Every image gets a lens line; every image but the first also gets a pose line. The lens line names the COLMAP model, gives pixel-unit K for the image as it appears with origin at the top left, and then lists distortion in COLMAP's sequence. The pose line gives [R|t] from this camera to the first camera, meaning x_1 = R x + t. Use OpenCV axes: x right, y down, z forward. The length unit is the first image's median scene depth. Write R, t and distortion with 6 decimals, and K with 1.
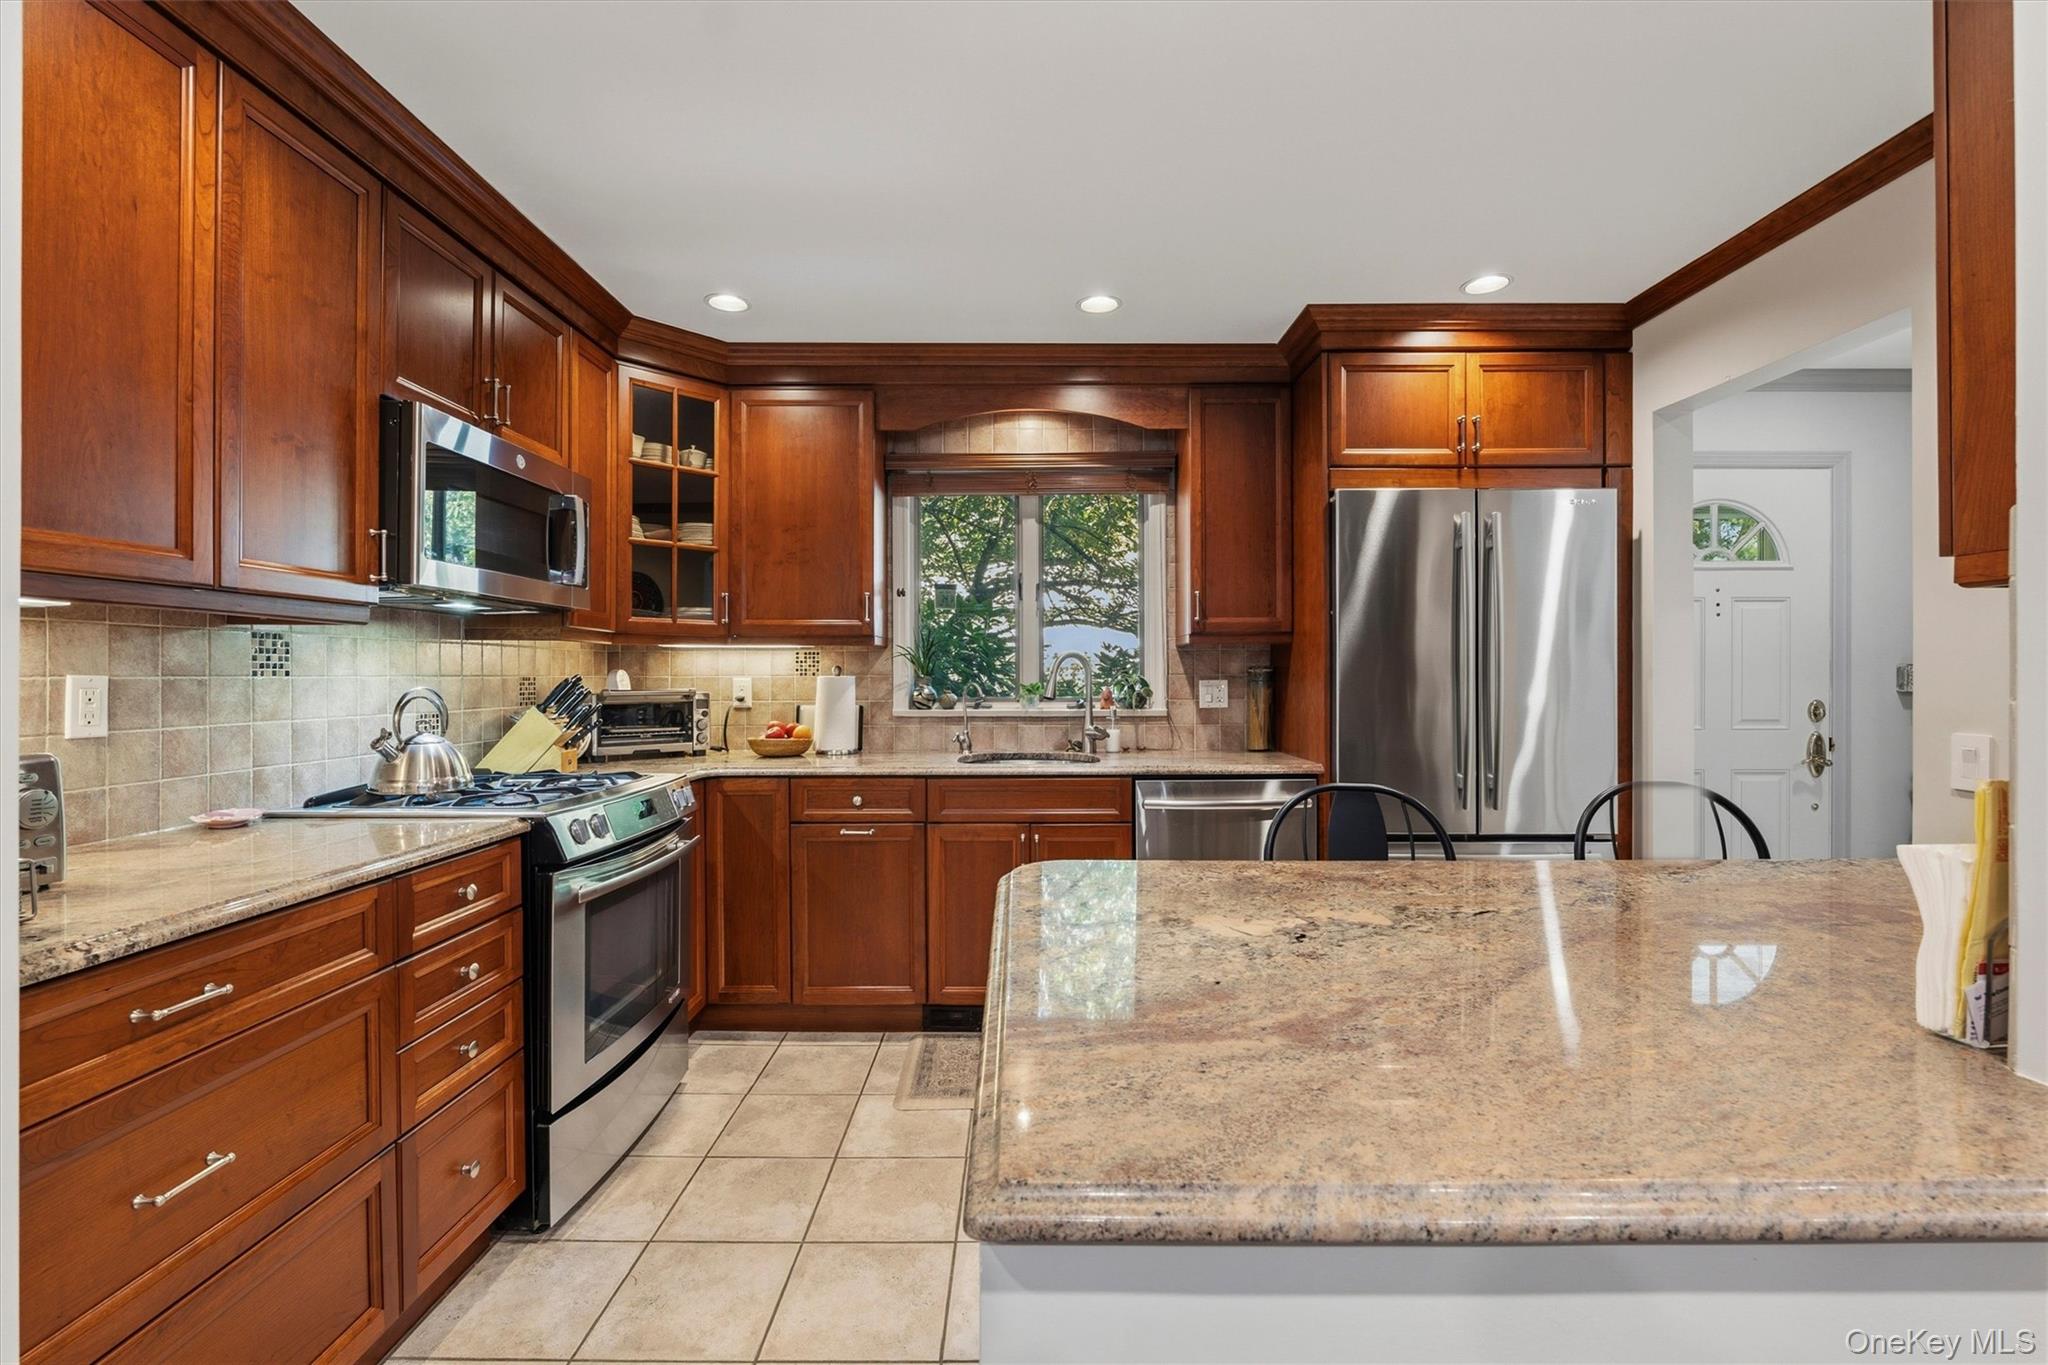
lens RADIAL K [[855.0, 0, 1026.2], [0, 855.0, 675.4], [0, 0, 1]] dist [-0.010979, -0.000631]
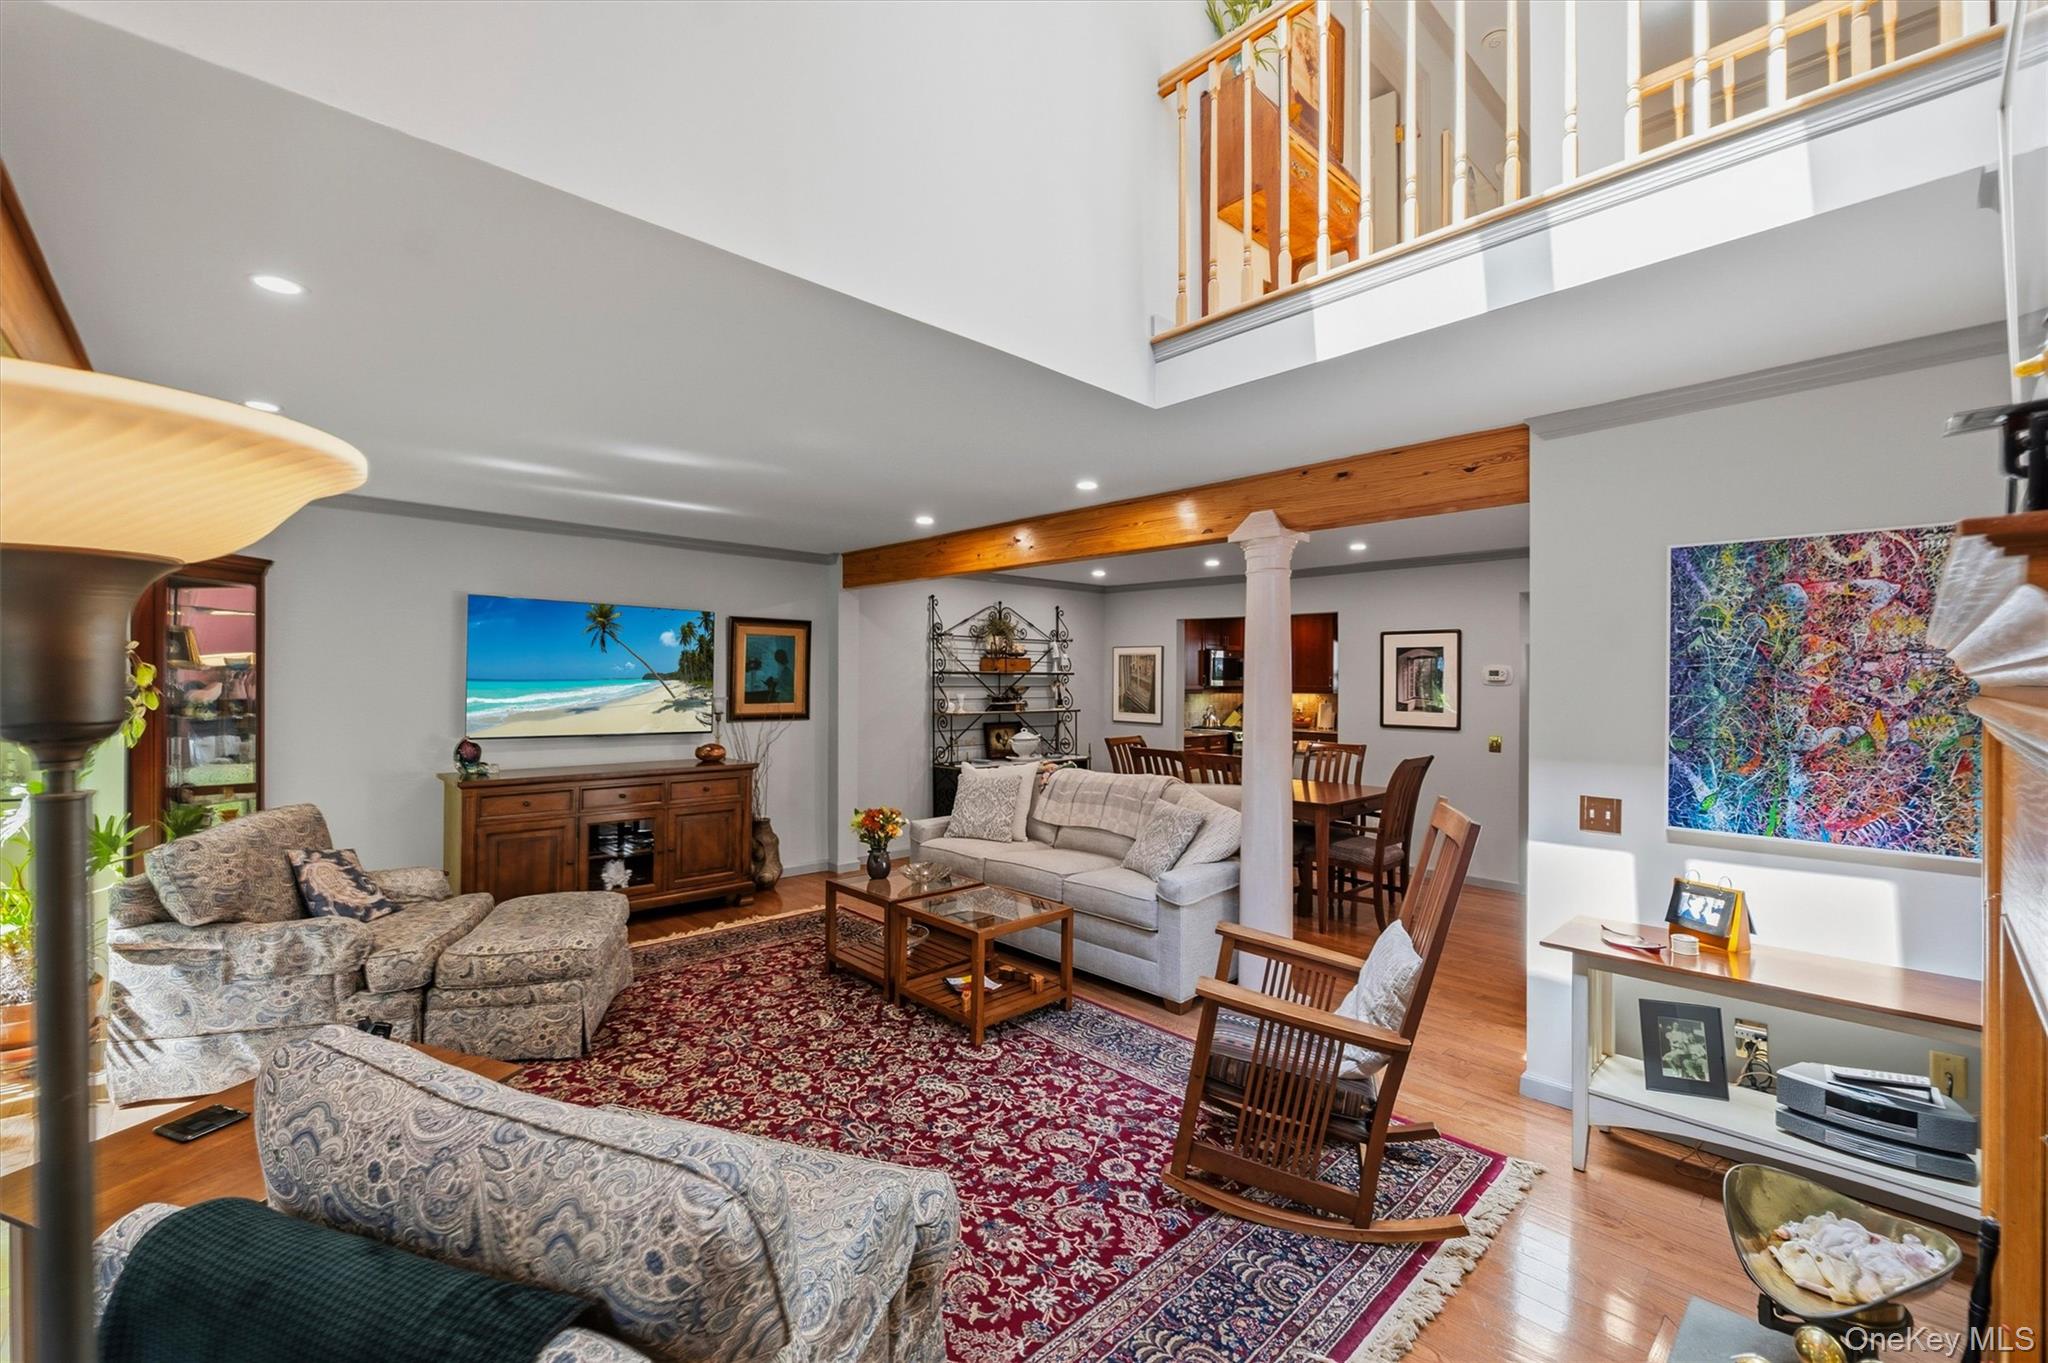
lens RADIAL K [[840.6, 0, 1023.5], [0, 840.6, 673.9], [0, 0, 1]] dist [-0.016266, 0.001634]
pose [[0.681267, 0.002314, -0.732031, 1.325710], [-0.008829, 0.999948, -0.005056, -0.084275], [0.731982, 0.009908, 0.681252, -1.955215]]
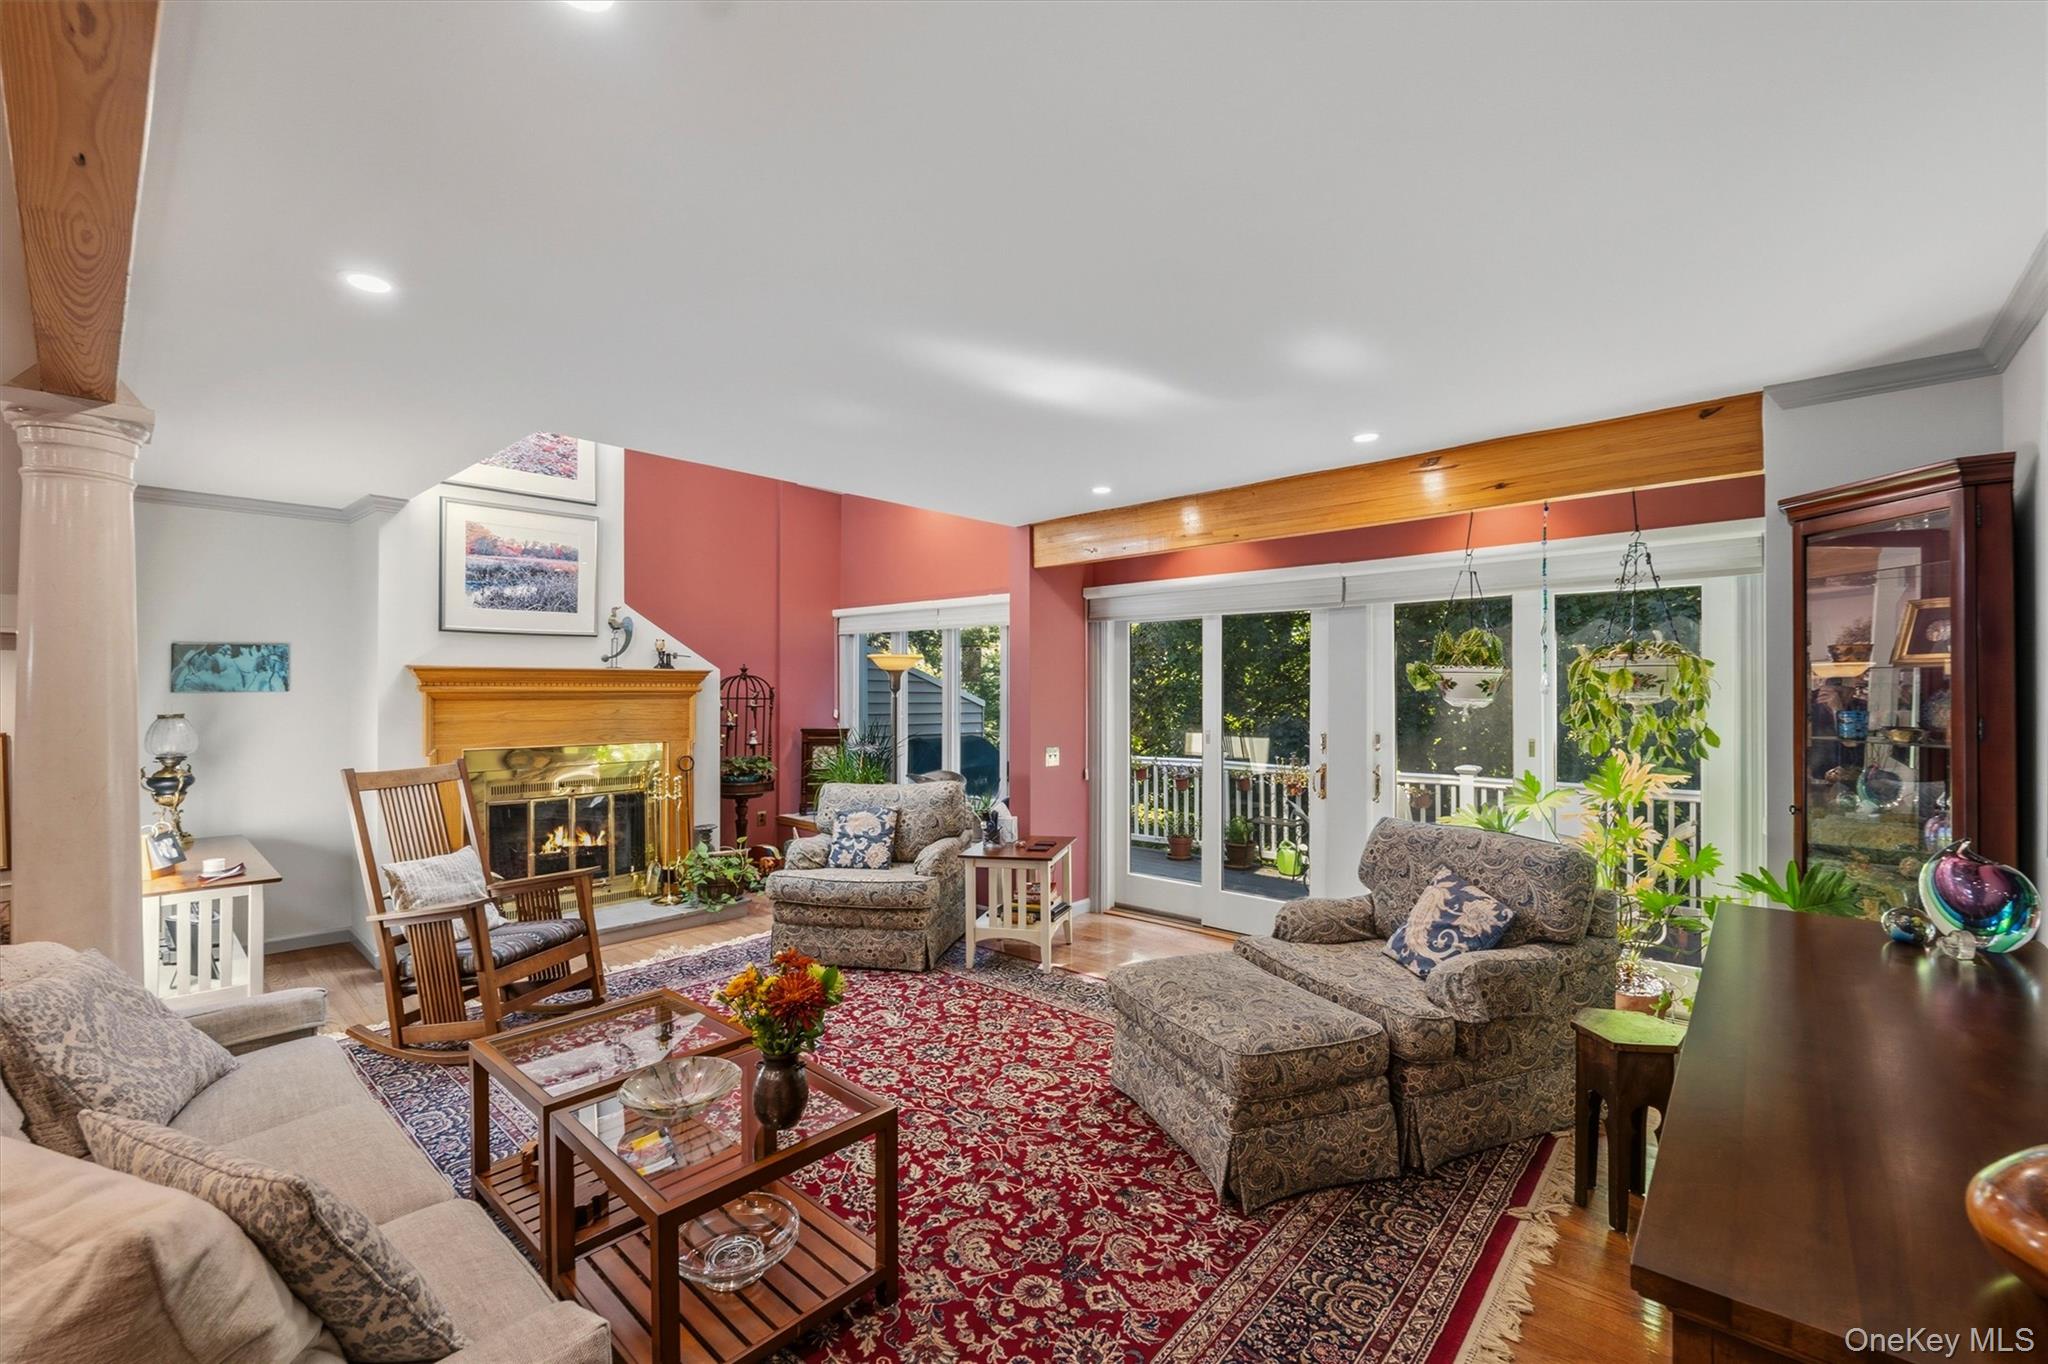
lens RADIAL K [[855.0, 0, 1025.6], [0, 855.0, 682.3], [0, 0, 1]] dist [-0.010979, -0.000631]
pose [[-0.736289, 0.009473, 0.676601, -0.373876], [0.003094, 0.999939, -0.010633, -0.066617], [-0.676661, -0.005736, -0.736273, -0.863425]]
